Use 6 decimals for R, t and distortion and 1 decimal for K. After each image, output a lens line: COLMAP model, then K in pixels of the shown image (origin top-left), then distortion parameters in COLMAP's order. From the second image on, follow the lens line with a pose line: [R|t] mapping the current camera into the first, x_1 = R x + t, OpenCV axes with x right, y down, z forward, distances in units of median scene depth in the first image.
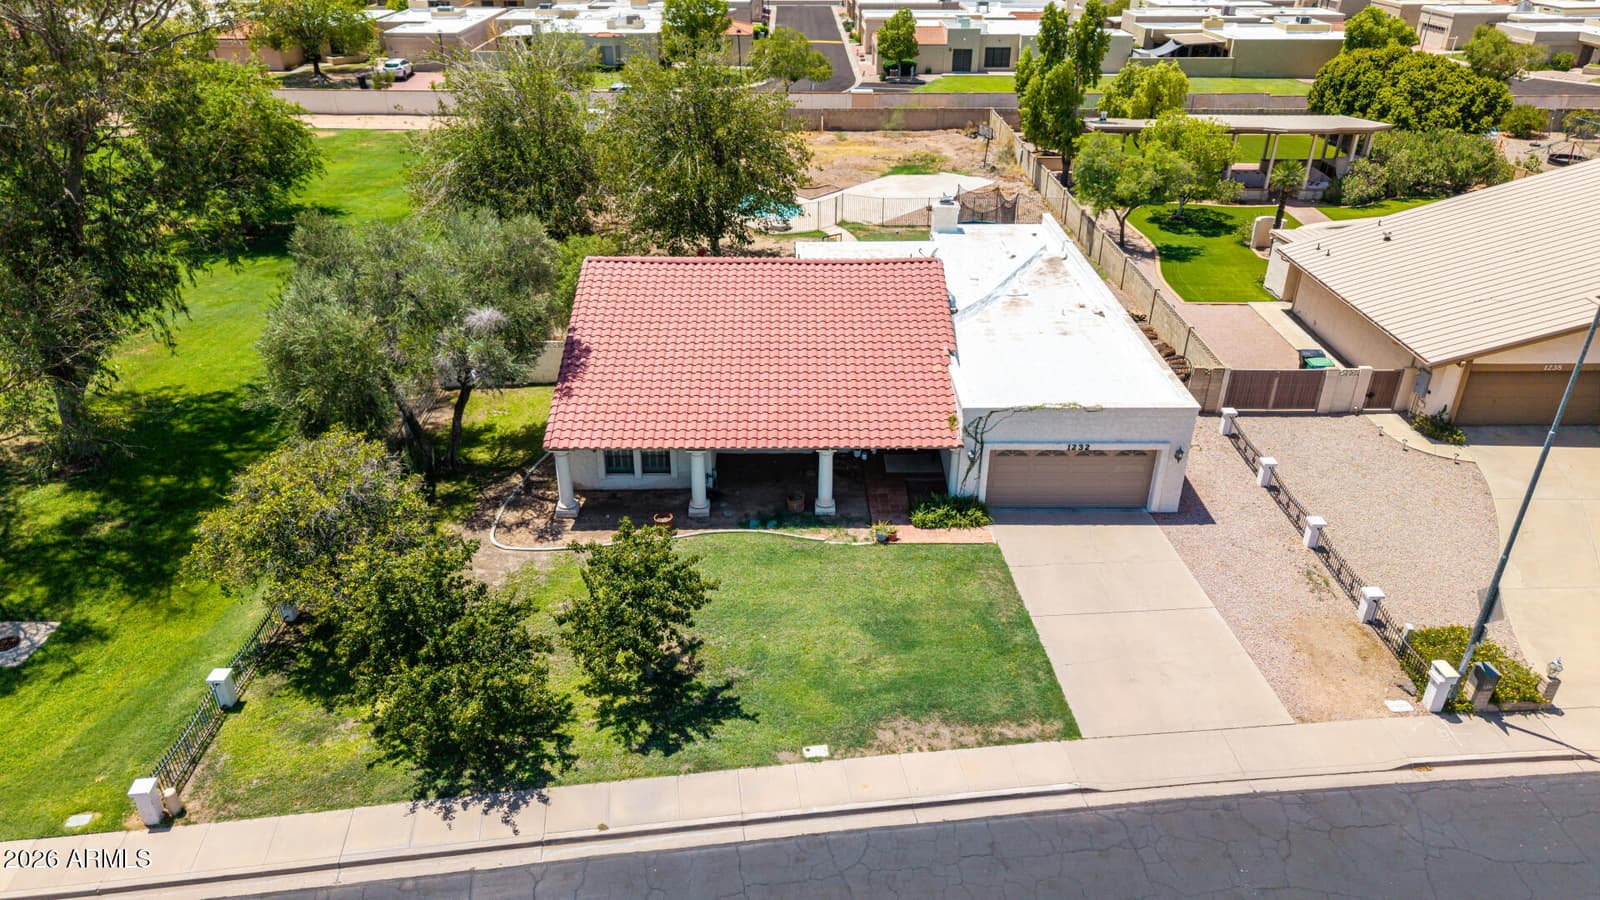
lens RADIAL K [[1078.3, 0, 808.0], [0, 1078.3, 445.2], [0, 0, 1]] dist [0.025414, -0.012043]
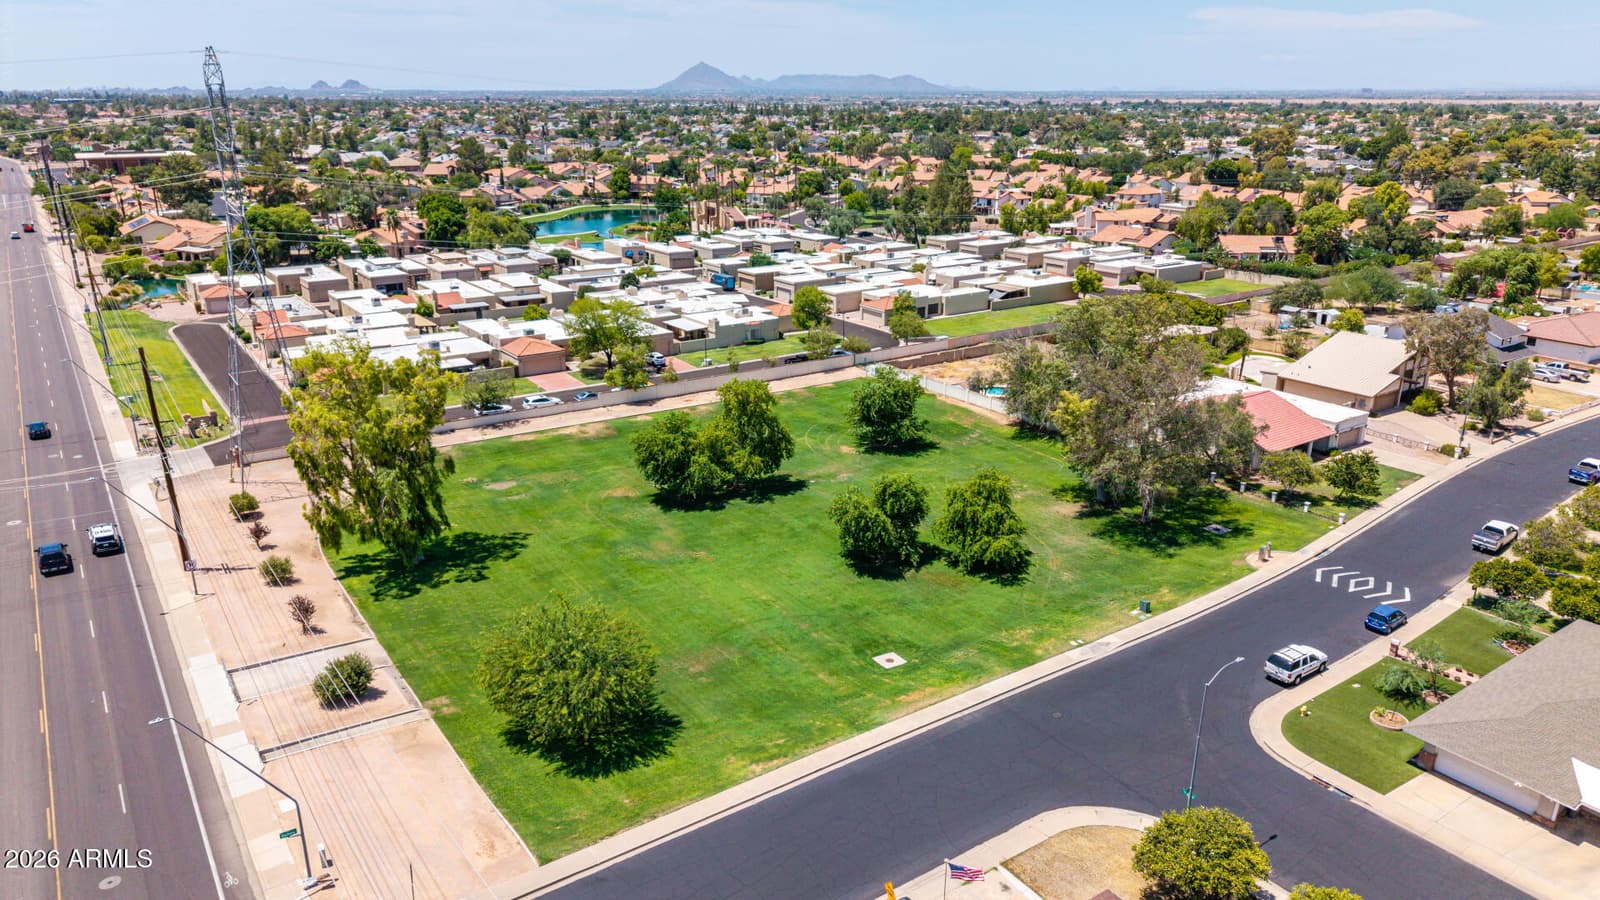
lens RADIAL K [[1078.3, 0, 798.4], [0, 1078.3, 461.9], [0, 0, 1]] dist [0.025414, -0.012043]
pose [[0.828609, -0.187237, 0.527589, -3.352318], [0.263946, 0.961754, -0.073224, -0.117617], [-0.493700, 0.199929, 0.846338, -1.231611]]
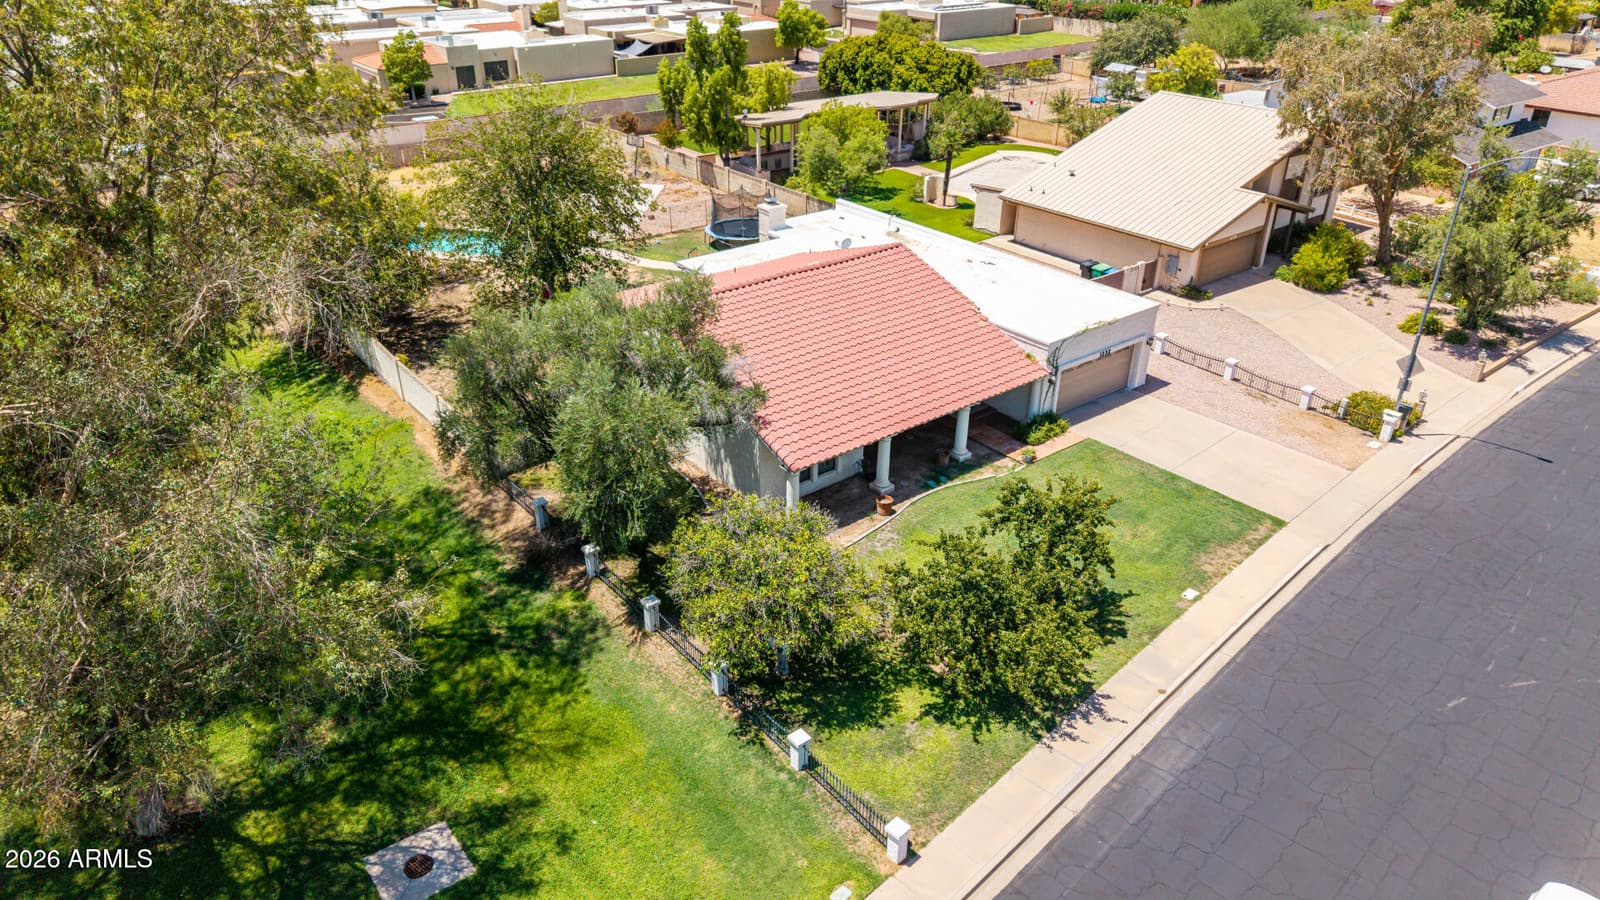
lens RADIAL K [[1078.3, 0, 801.9], [0, 1078.3, 447.3], [0, 0, 1]] dist [0.025414, -0.012043]
pose [[0.793001, -0.287018, 0.537373, -0.784443], [0.283230, 0.954637, 0.091921, -0.113913], [-0.539379, 0.079307, 0.838320, 0.087033]]
